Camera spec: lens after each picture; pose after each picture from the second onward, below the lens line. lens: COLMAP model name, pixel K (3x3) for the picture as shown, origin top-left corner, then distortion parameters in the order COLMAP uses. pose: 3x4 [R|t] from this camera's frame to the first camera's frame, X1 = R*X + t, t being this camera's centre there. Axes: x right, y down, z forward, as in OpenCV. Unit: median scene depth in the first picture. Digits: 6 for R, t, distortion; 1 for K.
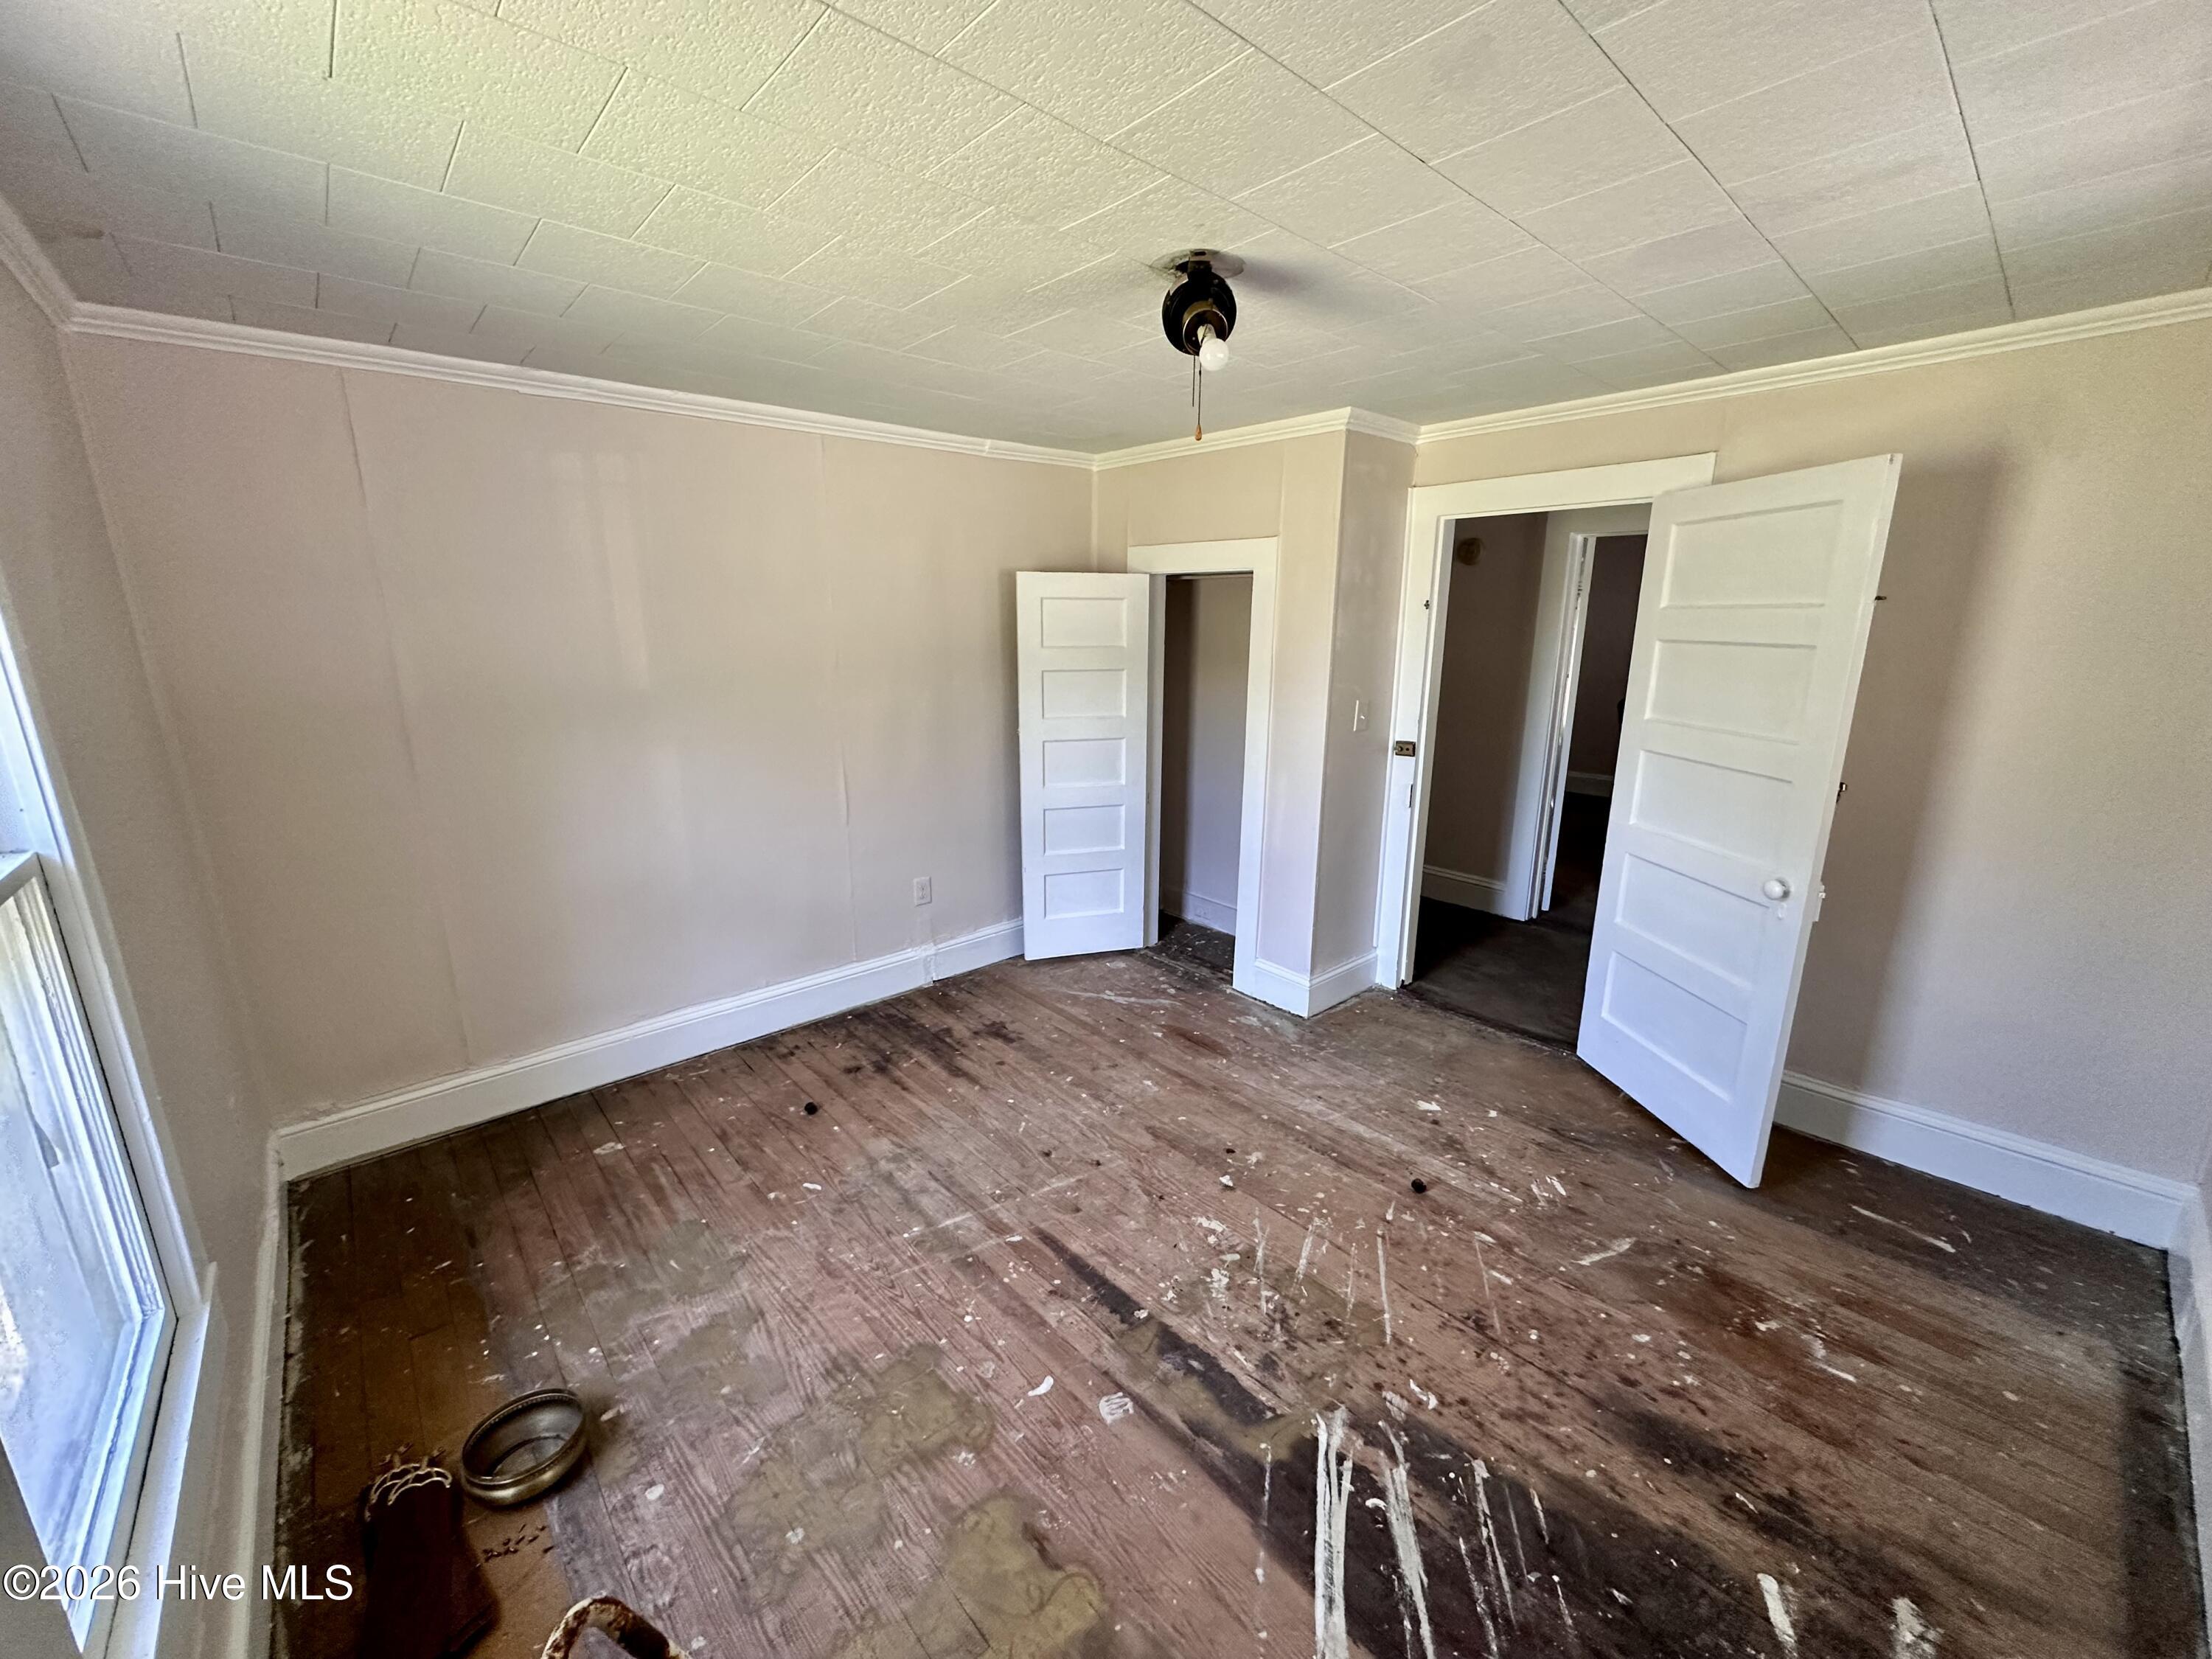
lens RADIAL K [[878.2, 0, 1096.8], [0, 878.2, 833.4], [0, 0, 1]] dist [-0.003317, 0.000784]
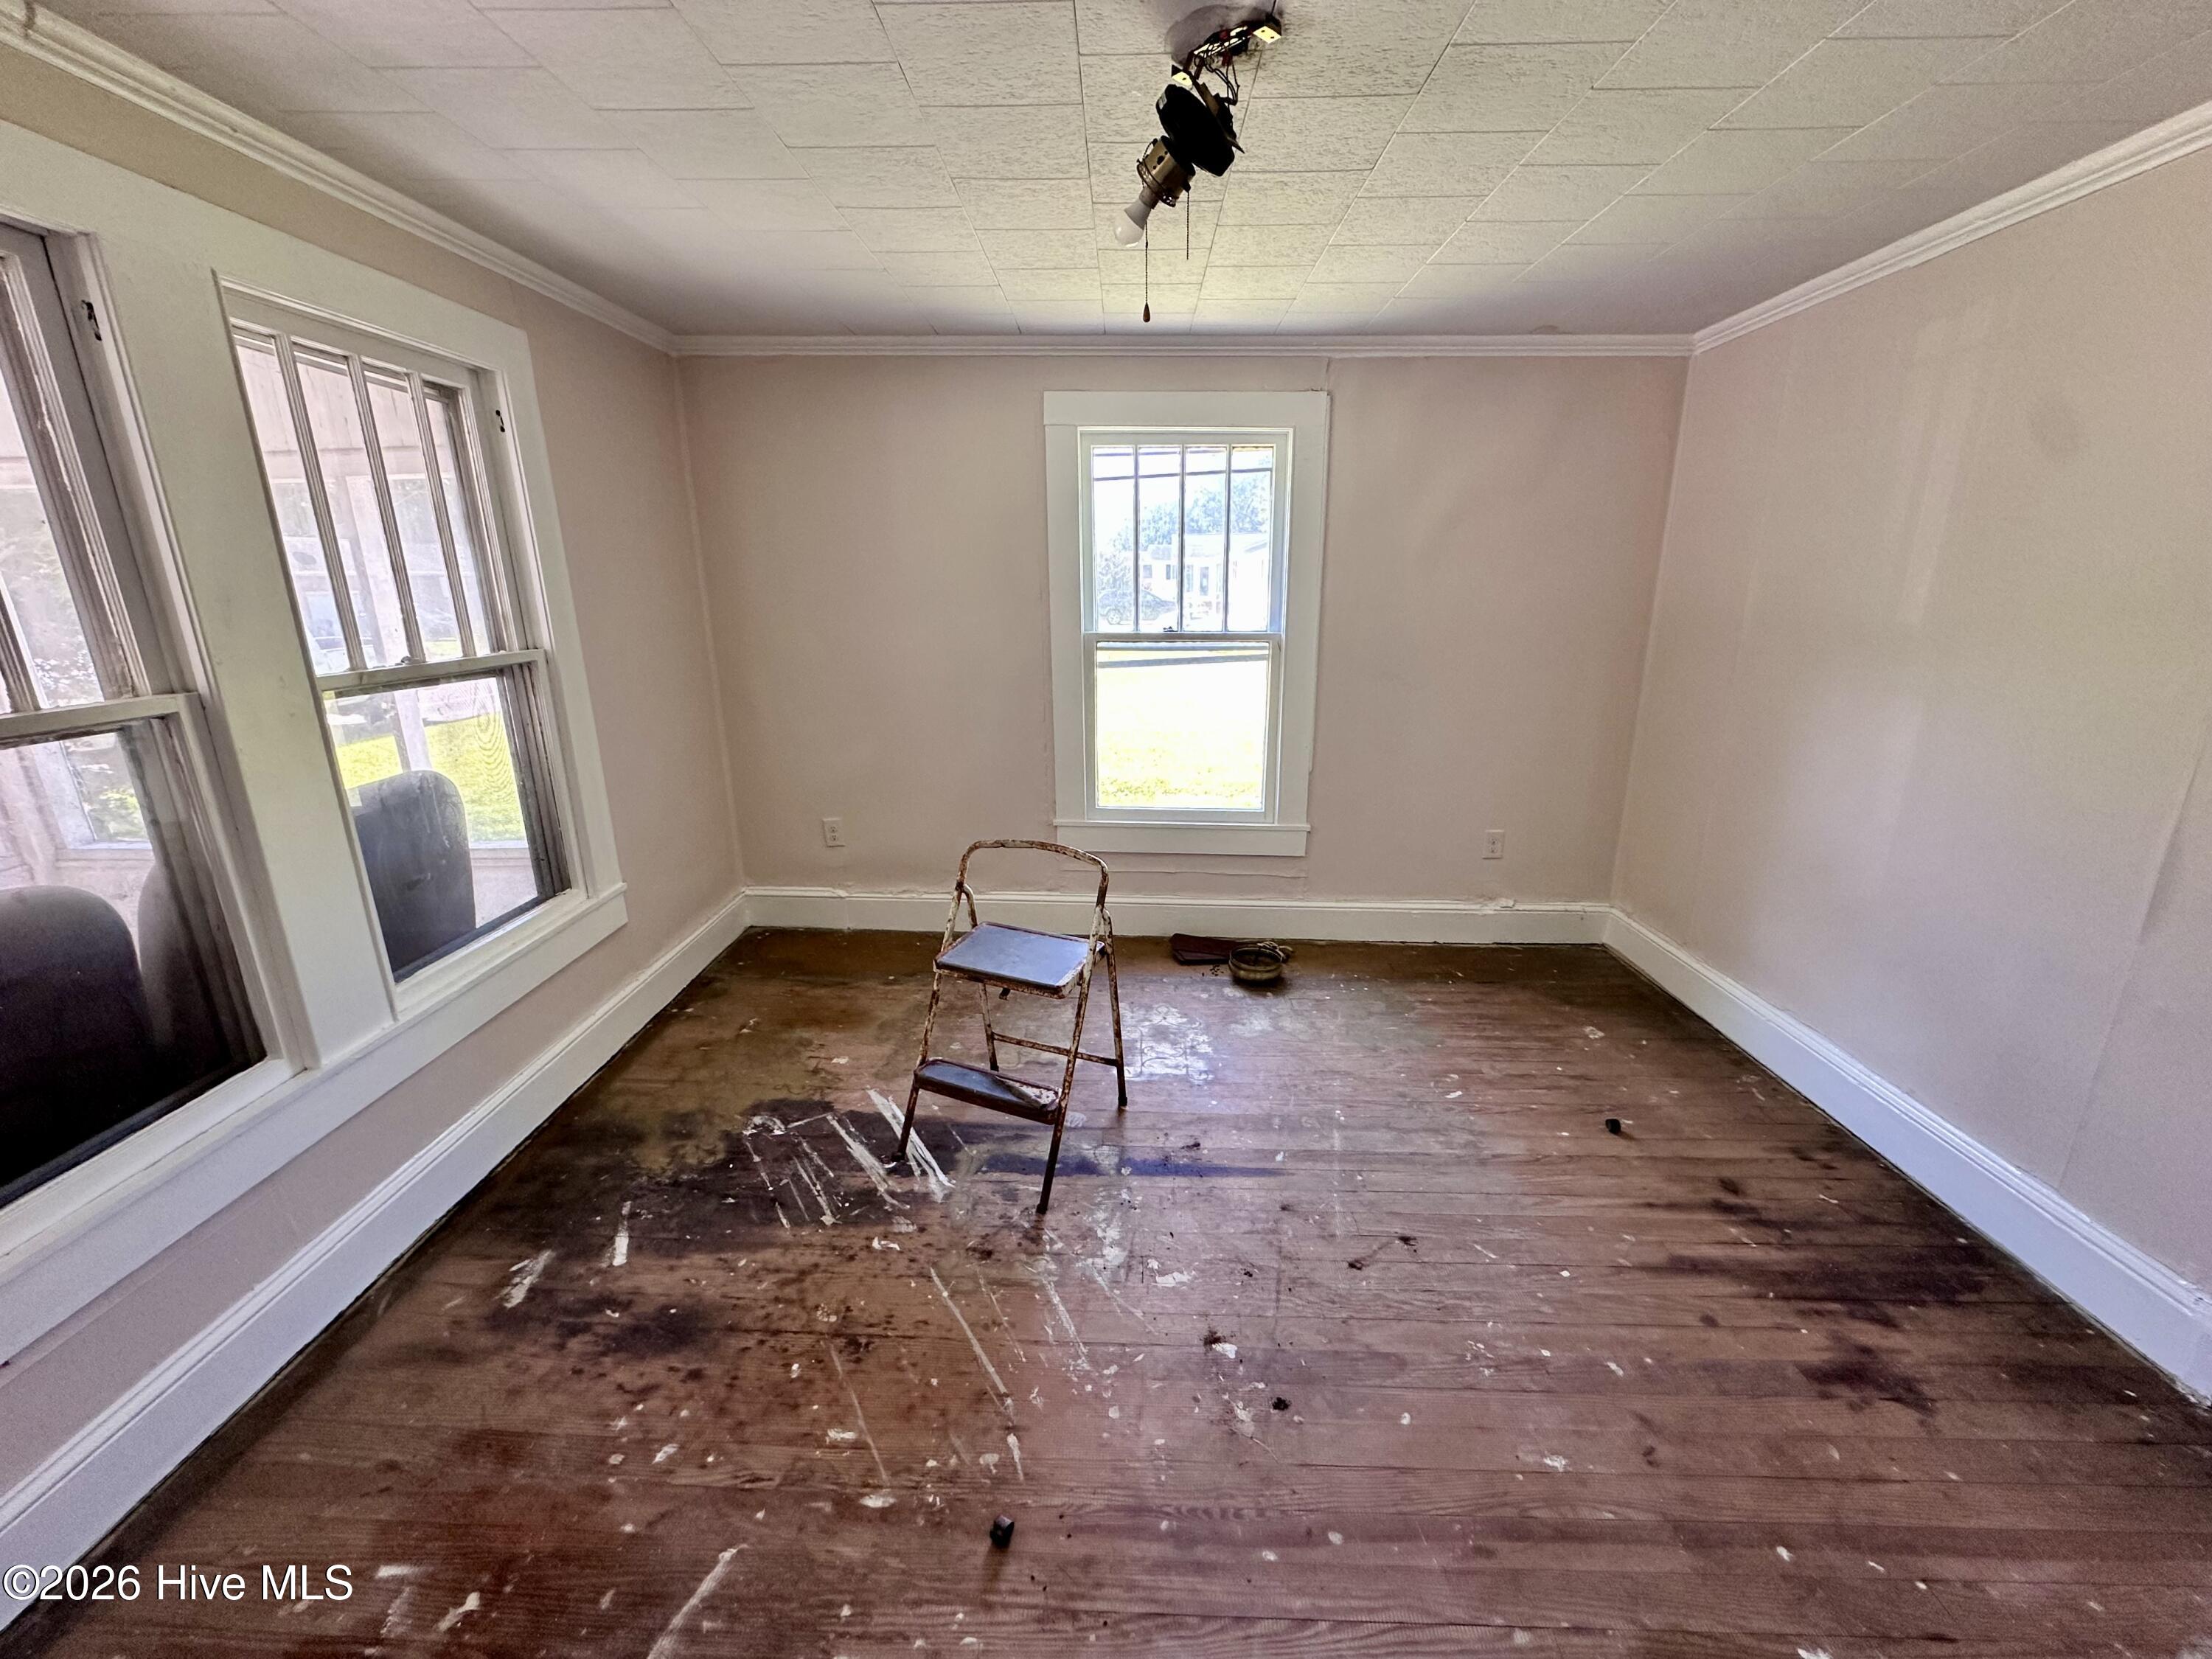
lens RADIAL K [[878.2, 0, 1106.6], [0, 878.2, 823.2], [0, 0, 1]] dist [-0.003317, 0.000784]
pose [[-0.680721, 0.200992, -0.704429, 0.759635], [-0.167090, 0.893670, 0.416454, -0.301580], [0.713232, 0.401193, -0.574757, 1.442253]]
